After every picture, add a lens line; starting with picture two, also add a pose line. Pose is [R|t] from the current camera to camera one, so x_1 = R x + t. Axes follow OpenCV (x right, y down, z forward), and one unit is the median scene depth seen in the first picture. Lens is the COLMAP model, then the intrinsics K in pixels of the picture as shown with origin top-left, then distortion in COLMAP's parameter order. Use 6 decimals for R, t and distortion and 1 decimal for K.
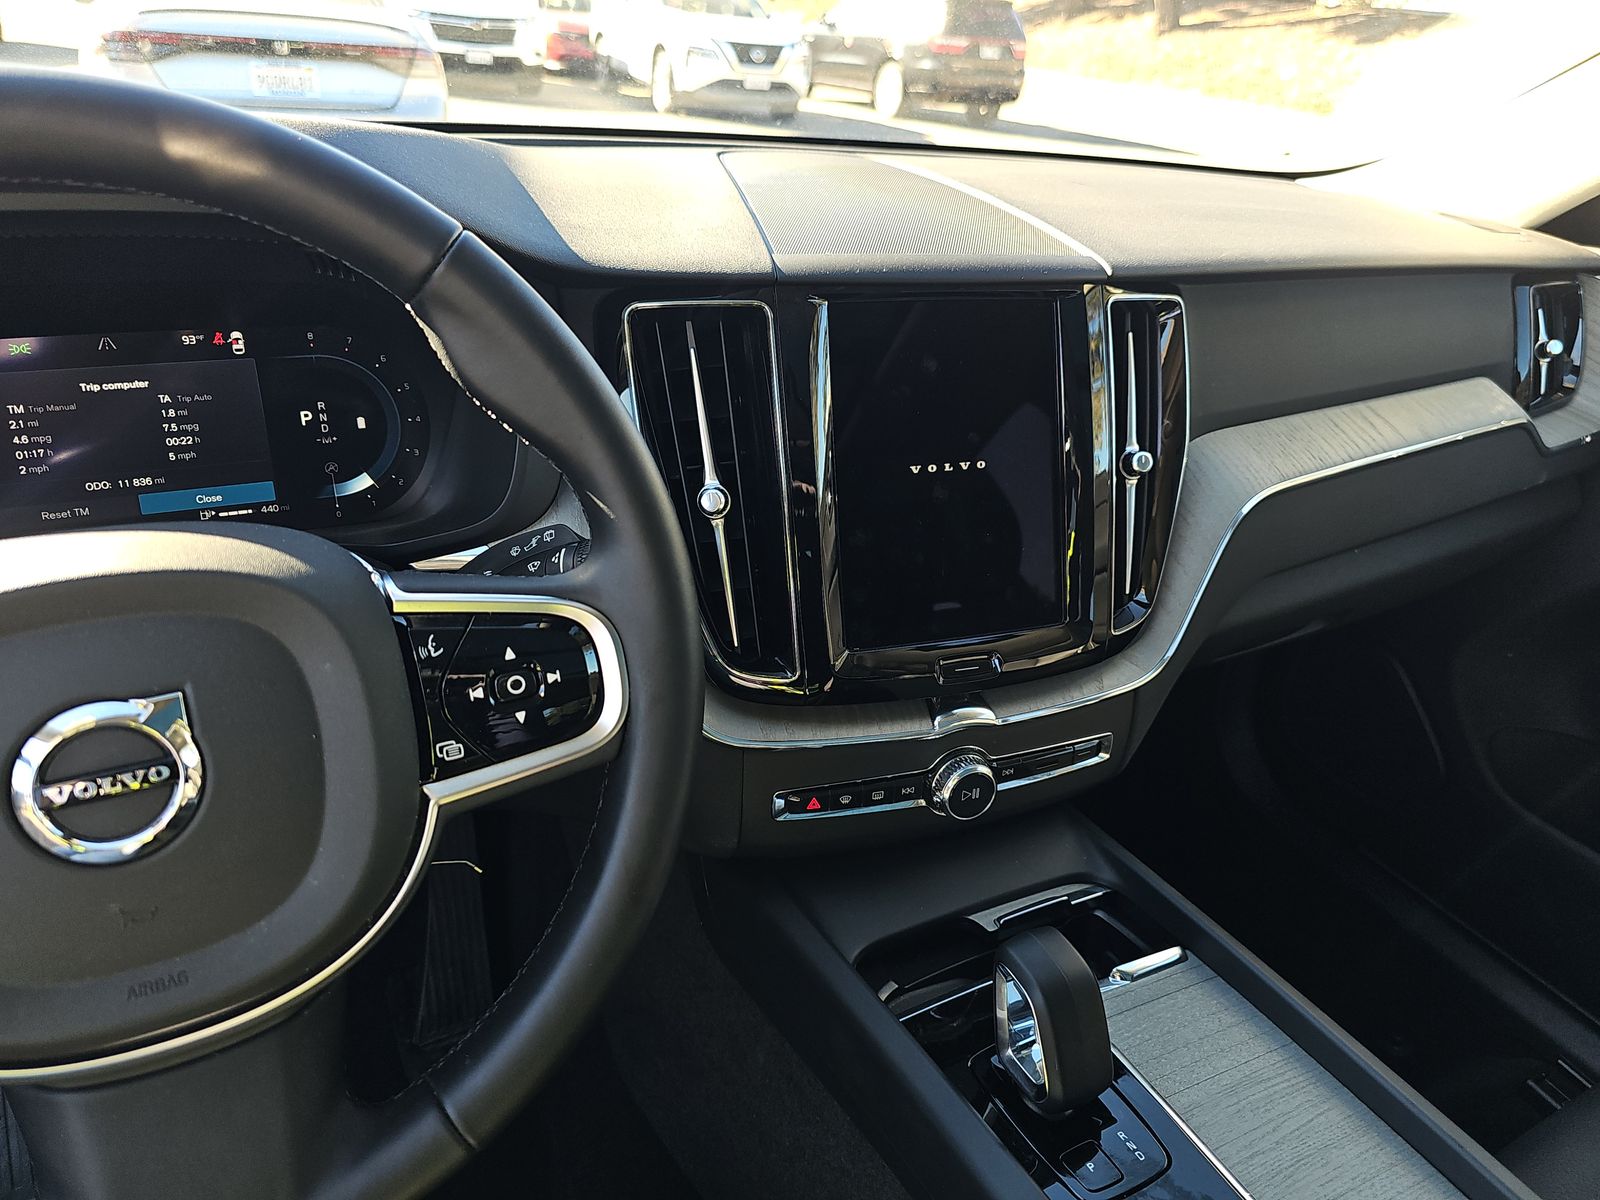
lens RADIAL K [[1071.0, 0, 804.4], [0, 1071.0, 591.5], [0, 0, 1]] dist [0.012138, -0.013569]
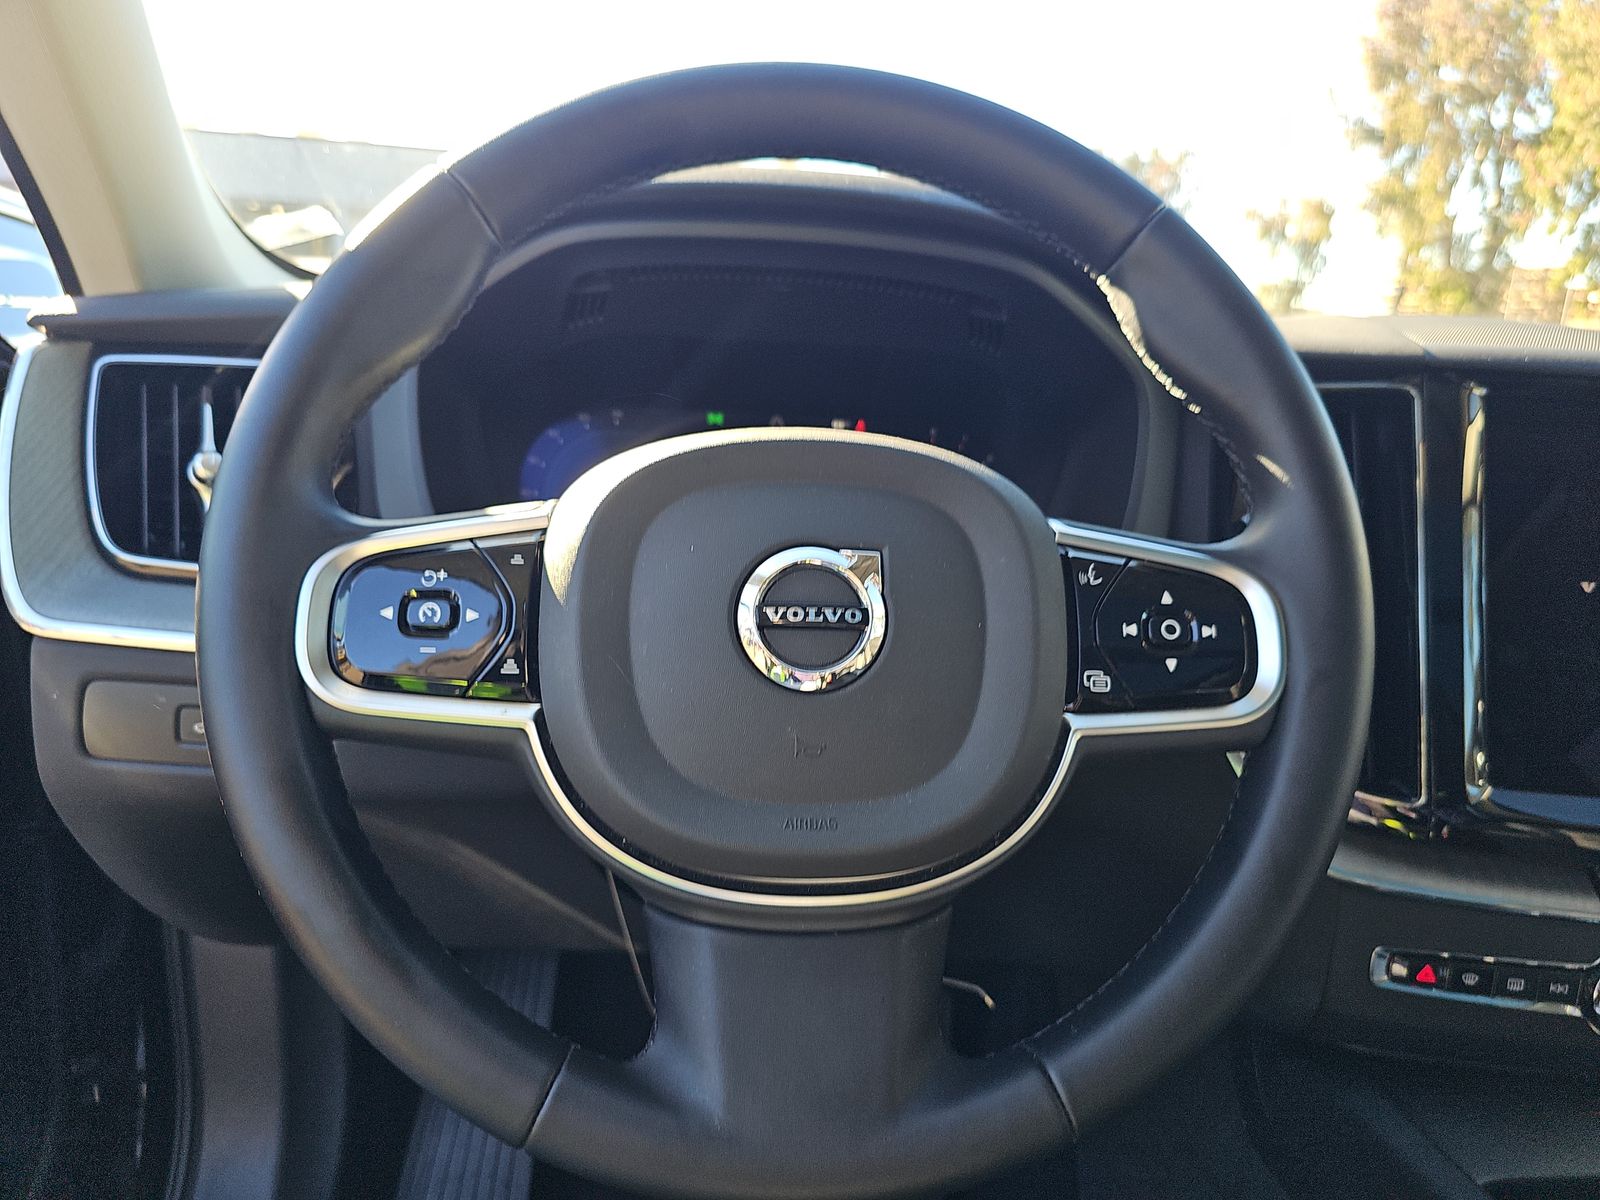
lens RADIAL K [[1071.0, 0, 811.6], [0, 1071.0, 605.7], [0, 0, 1]] dist [0.012138, -0.013569]
pose [[0.904582, 0.069236, -0.420640, -0.162667], [-0.174669, 0.960290, -0.217564, 0.335920], [0.388873, 0.270277, 0.880754, 0.039216]]
